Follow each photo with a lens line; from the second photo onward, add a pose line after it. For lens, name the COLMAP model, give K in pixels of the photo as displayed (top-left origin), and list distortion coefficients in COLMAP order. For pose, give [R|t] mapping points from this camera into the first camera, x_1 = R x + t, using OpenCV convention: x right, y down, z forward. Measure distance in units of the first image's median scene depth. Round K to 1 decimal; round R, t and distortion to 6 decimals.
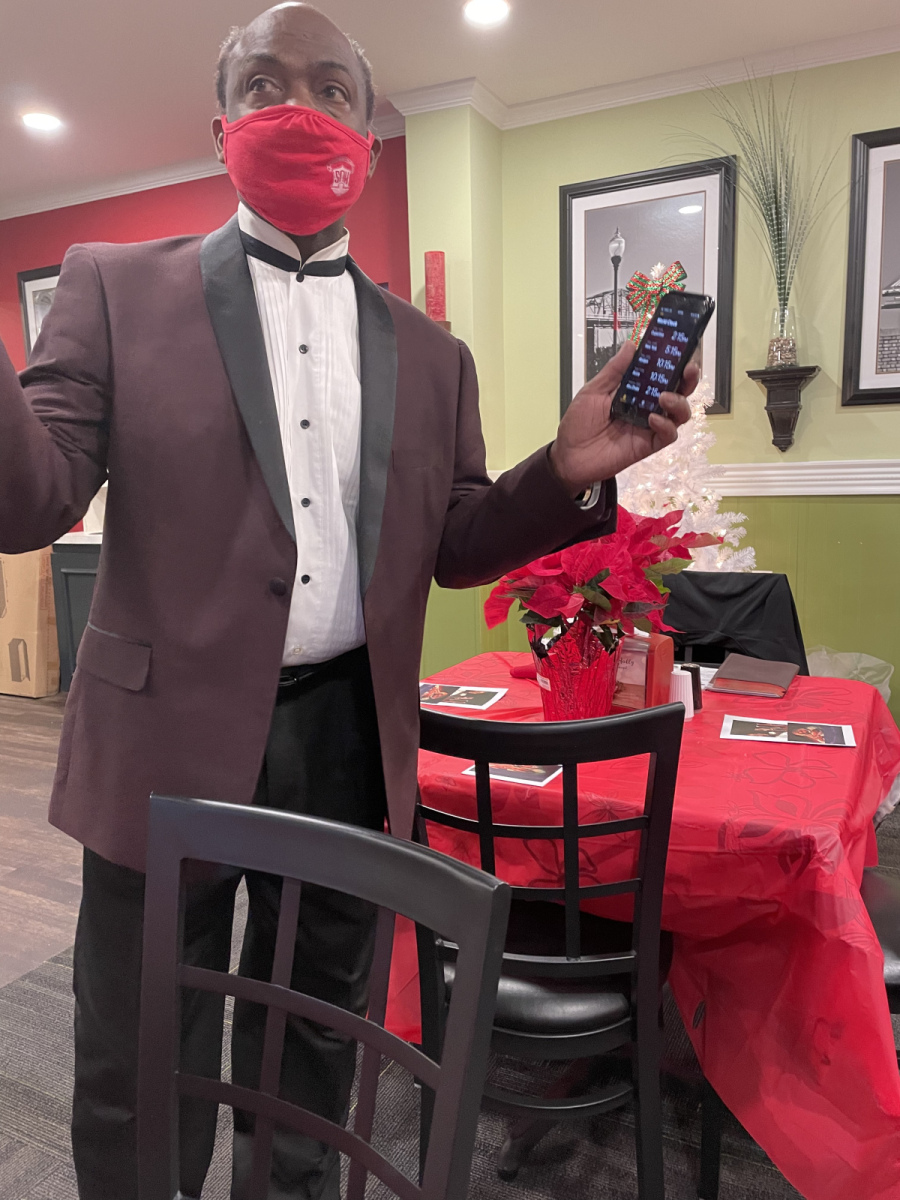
lens RADIAL K [[908.7, 0, 445.5], [0, 908.7, 591.7], [0, 0, 1]] dist [0.079573, -0.099213]
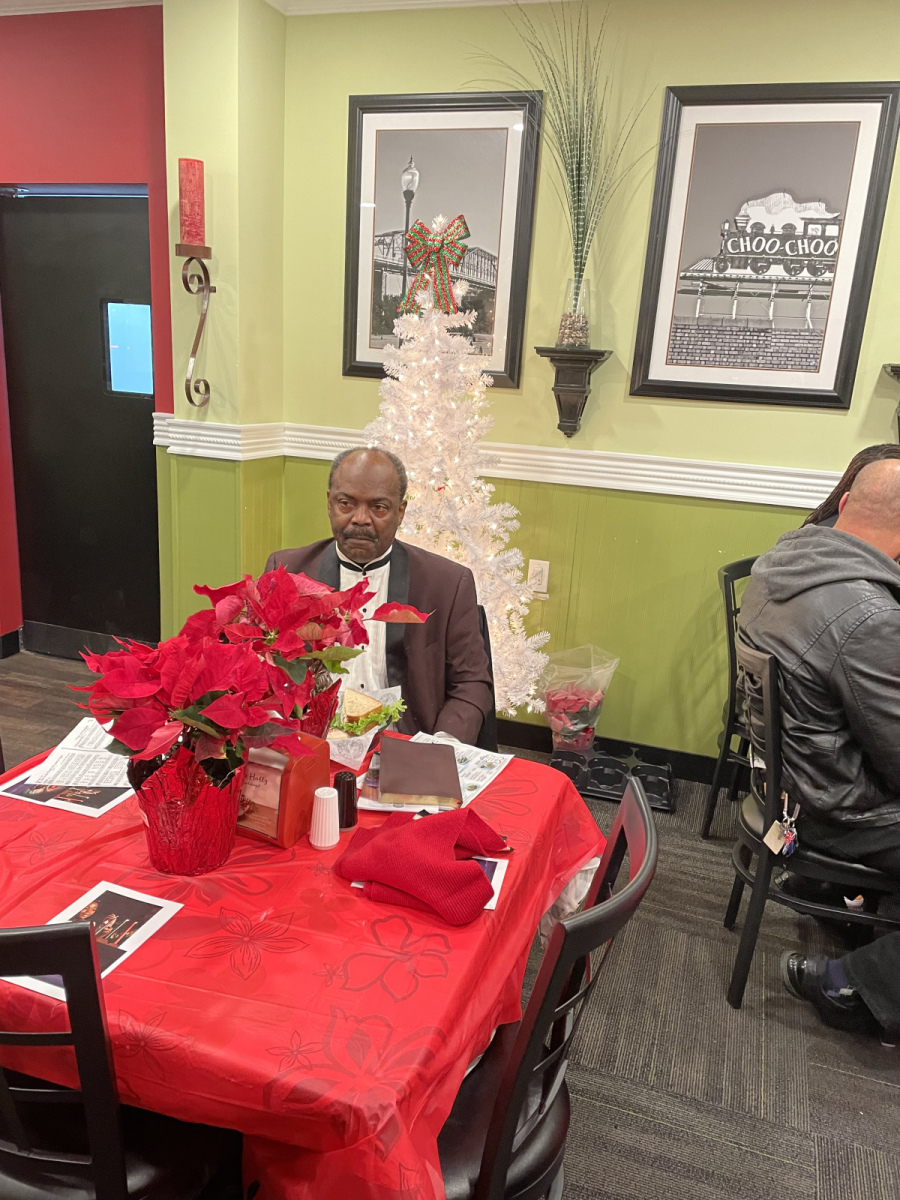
lens RADIAL K [[908.7, 0, 452.4], [0, 908.7, 605.7], [0, 0, 1]] dist [0.079573, -0.099213]
pose [[0.985817, 0.044694, 0.161763, 0.111727], [-0.065494, 0.989913, 0.125630, -0.094565], [-0.154517, -0.134442, 0.978800, 0.090262]]
